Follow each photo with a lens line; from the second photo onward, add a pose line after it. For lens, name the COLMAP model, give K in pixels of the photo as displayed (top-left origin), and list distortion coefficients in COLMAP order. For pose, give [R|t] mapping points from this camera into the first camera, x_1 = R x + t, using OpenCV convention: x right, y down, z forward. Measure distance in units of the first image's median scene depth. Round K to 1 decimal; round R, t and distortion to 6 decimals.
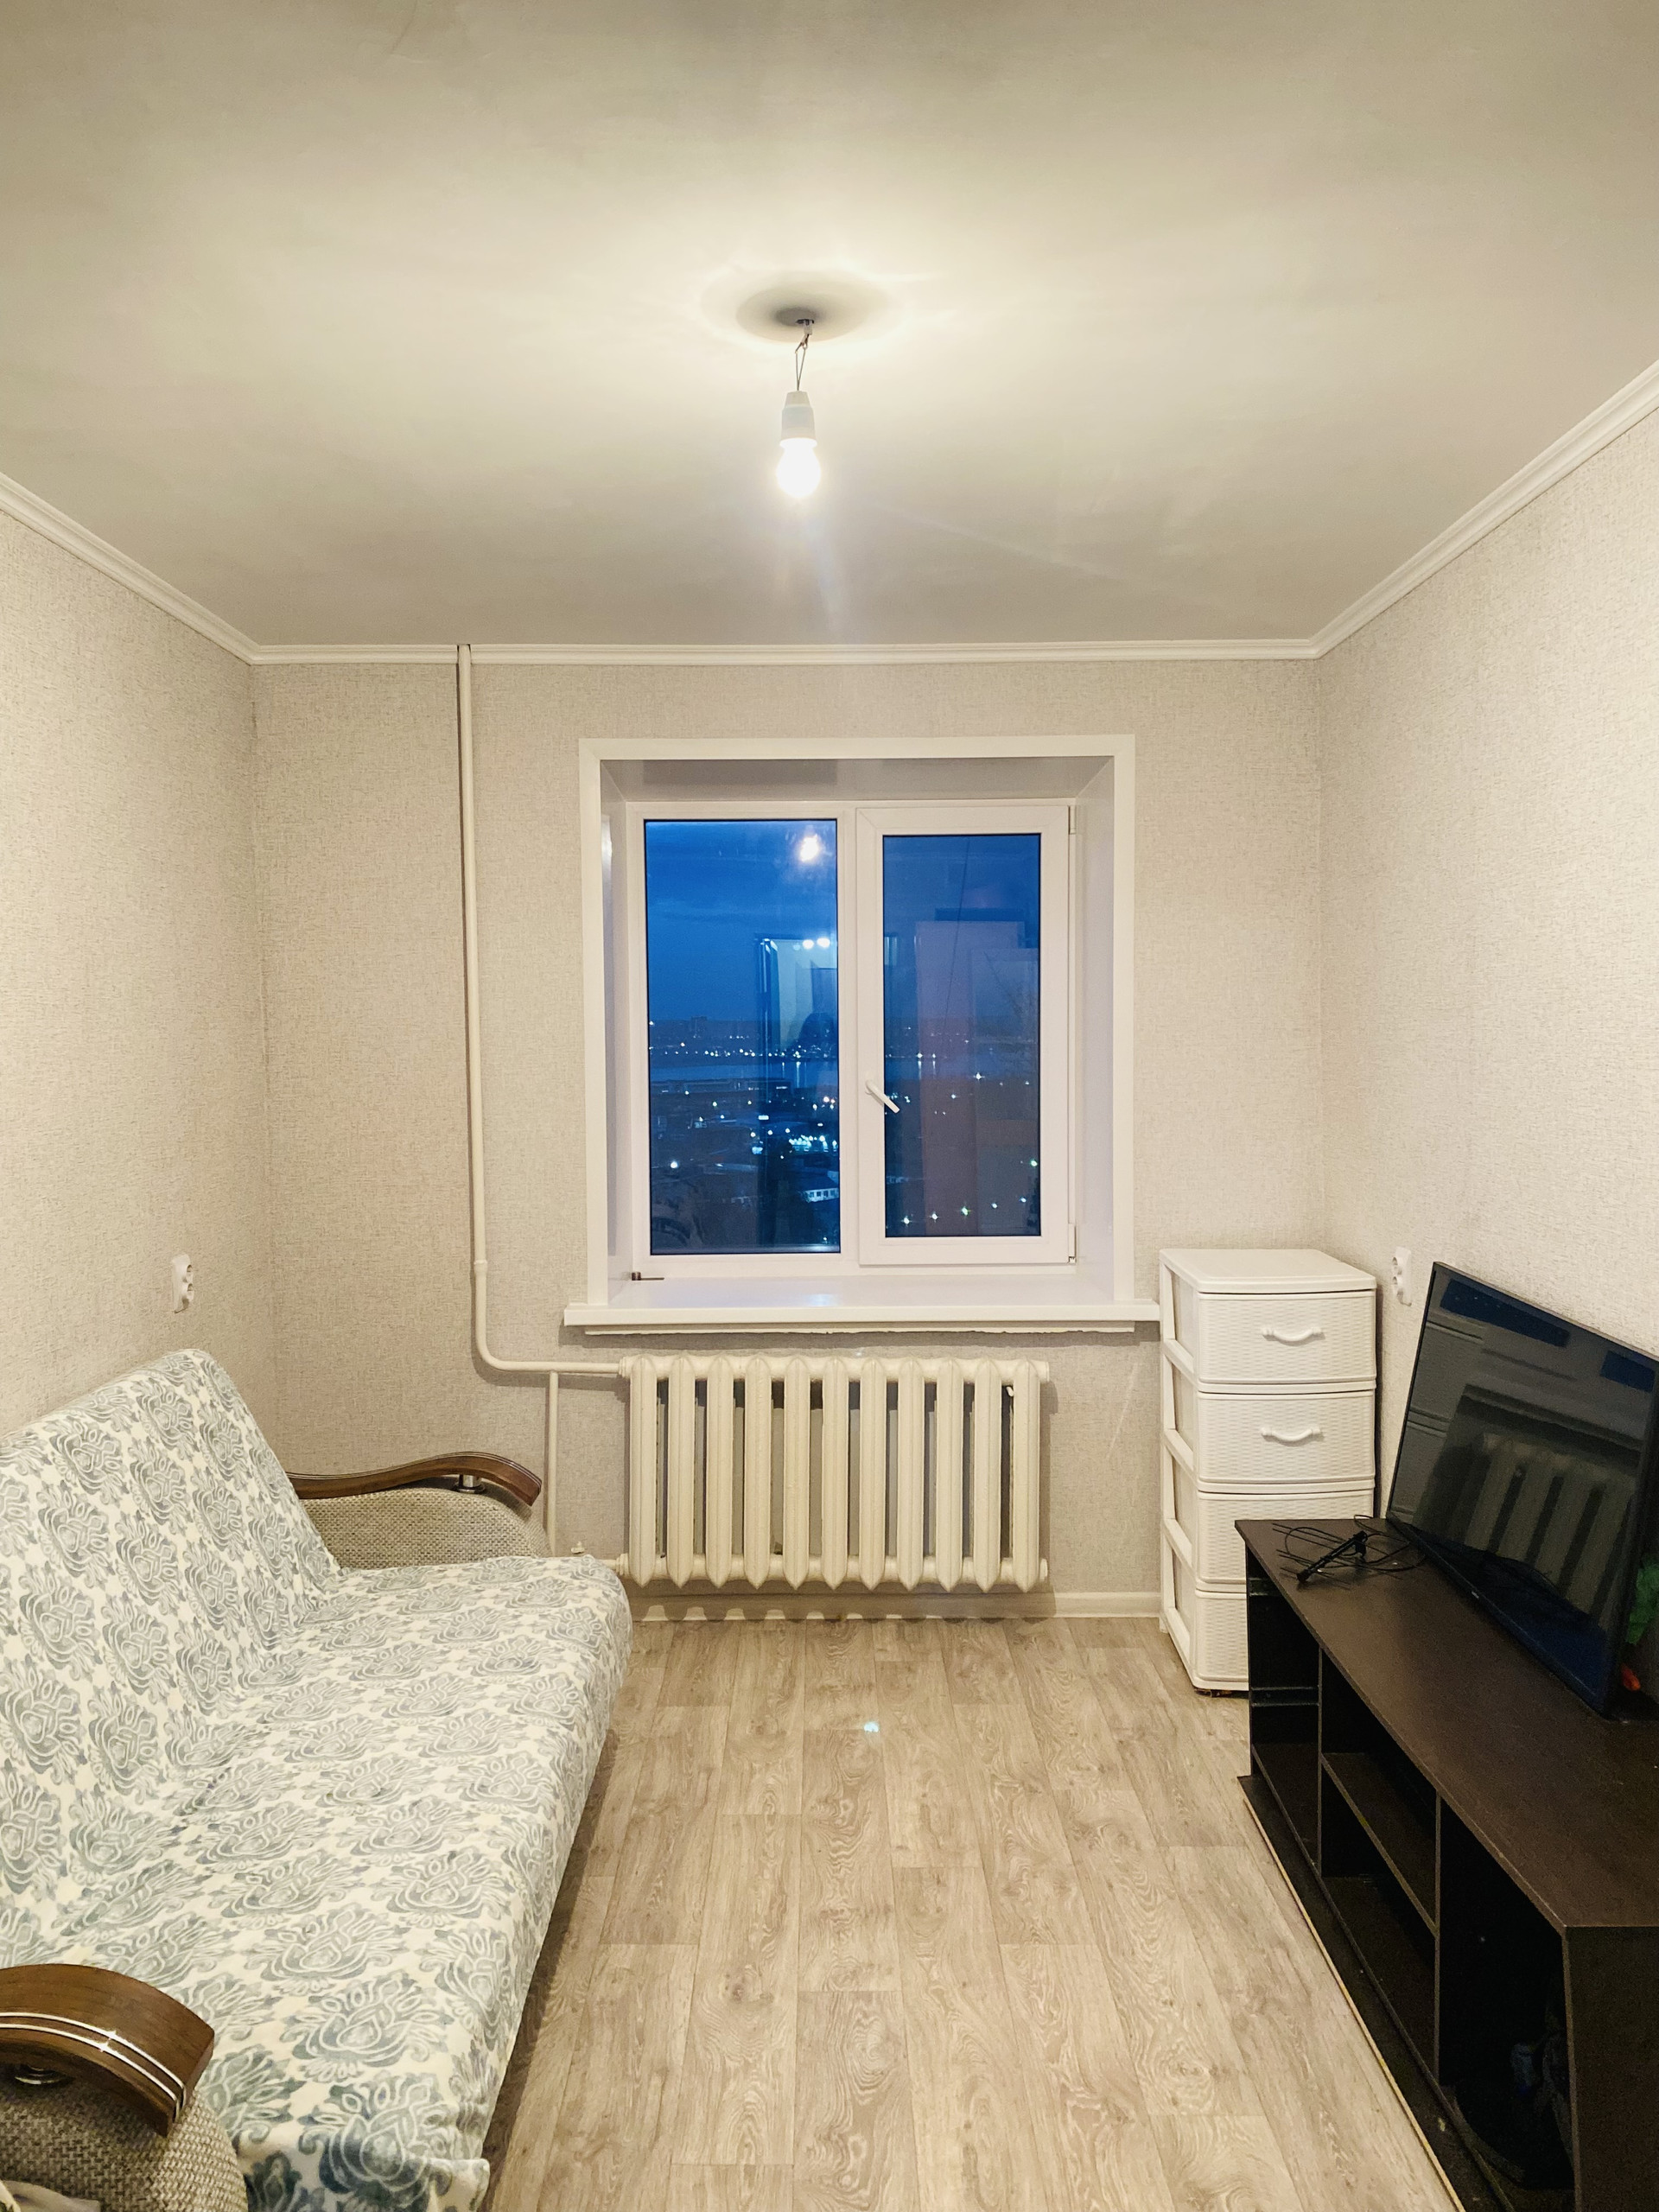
lens RADIAL K [[1740.5, 0, 829.5], [0, 1740.5, 1106.0], [0, 0, 1]] dist [0.007093, 0.012779]
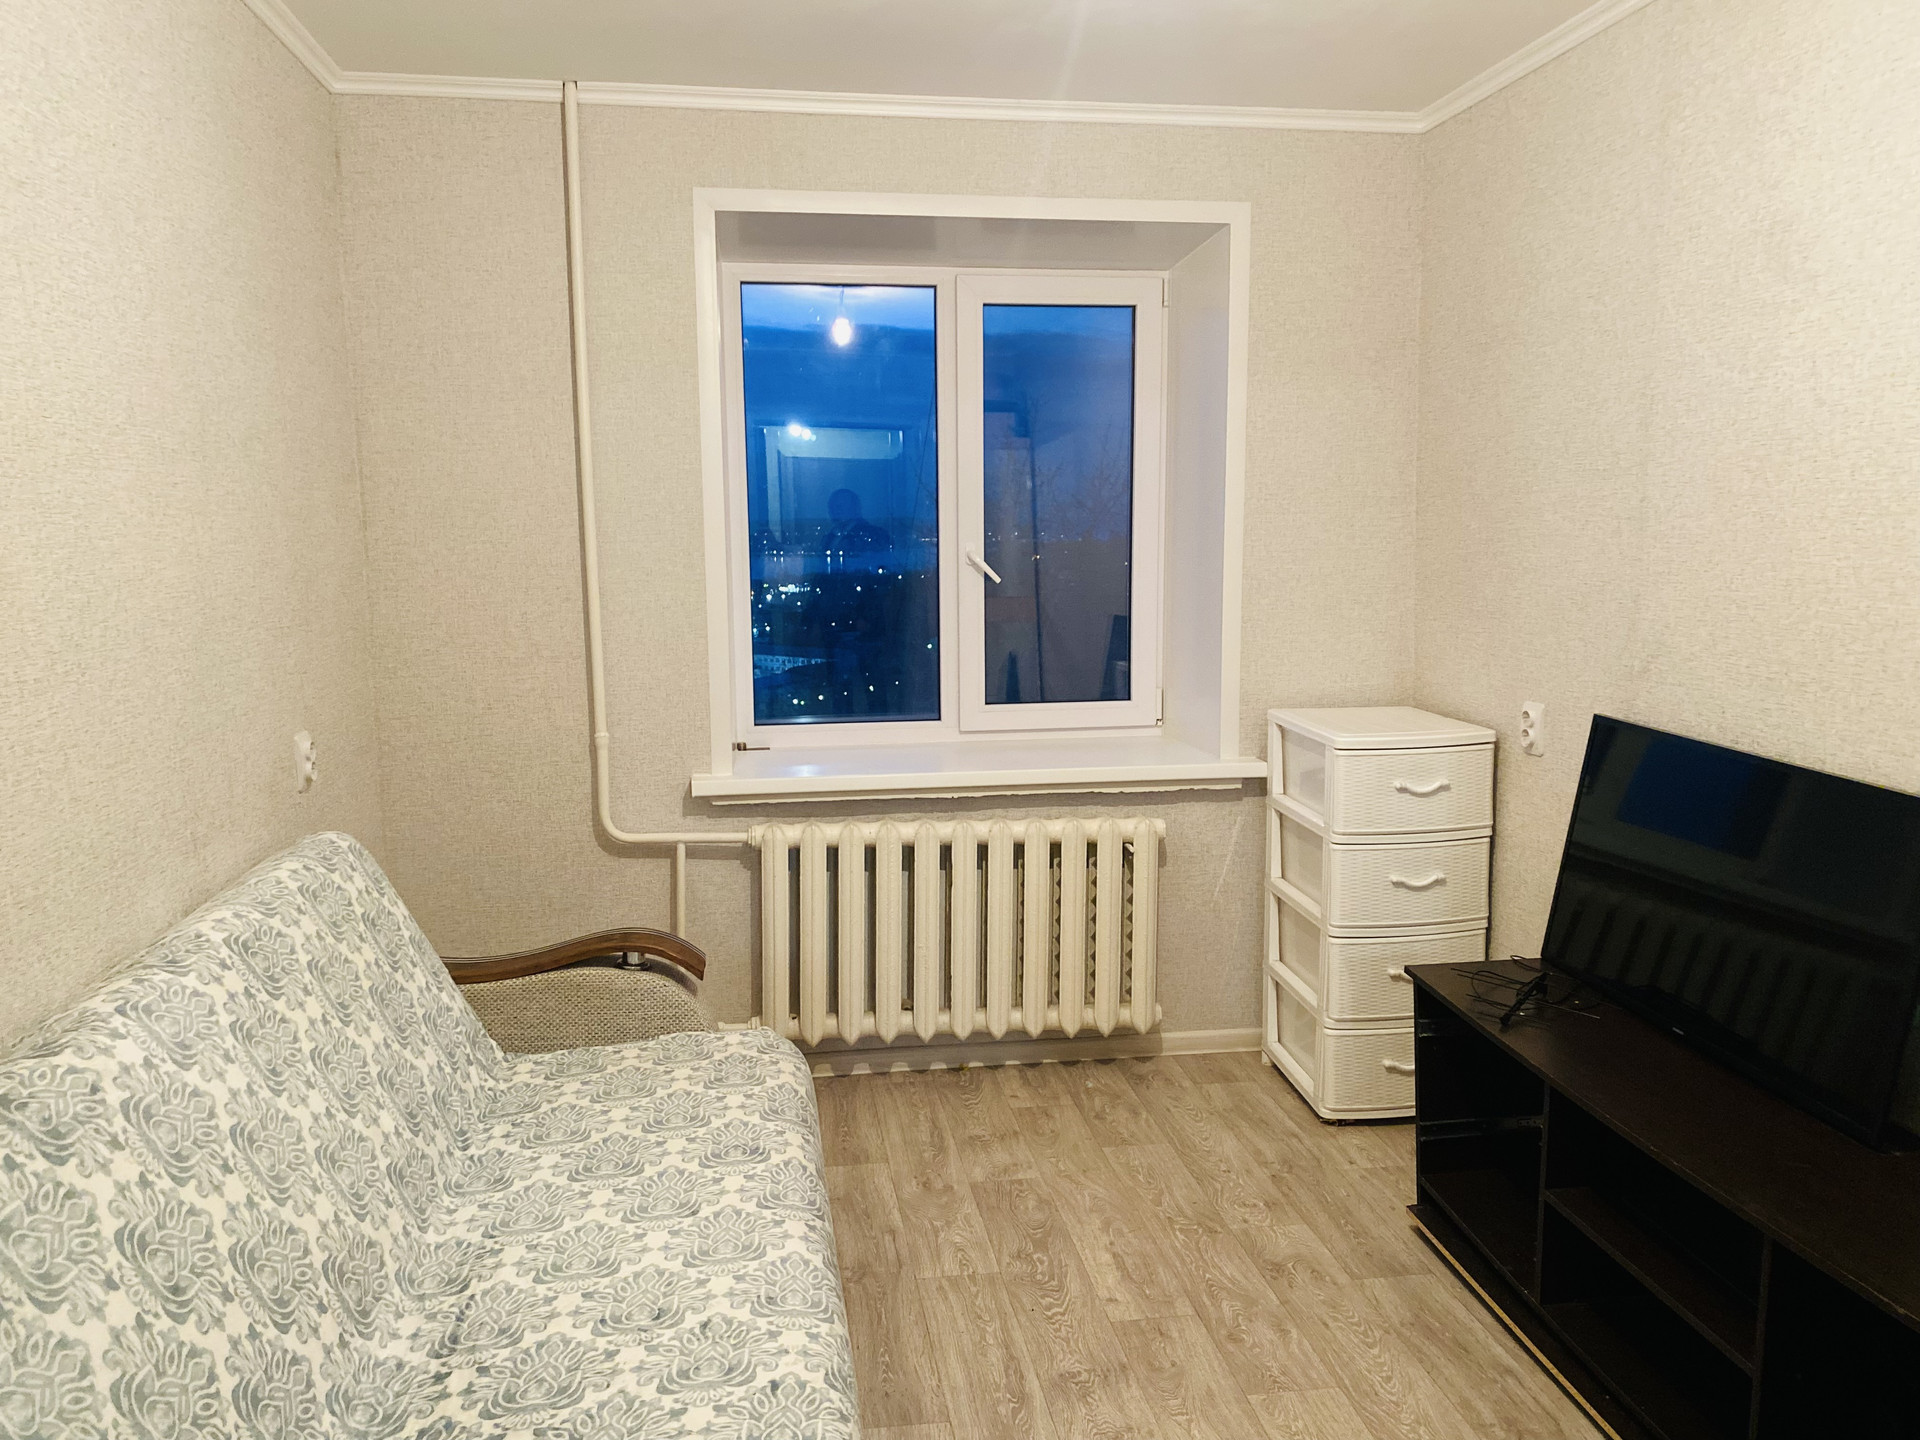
lens RADIAL K [[1491.4, 0, 961.1], [0, 1491.4, 727.6], [0, 0, 1]] dist [0.010255, -0.007247]
pose [[0.988660, -0.019233, 0.148936, -0.151174], [0.006287, 0.996197, 0.086907, 0.016916], [-0.150041, -0.084985, 0.985020, 0.169408]]
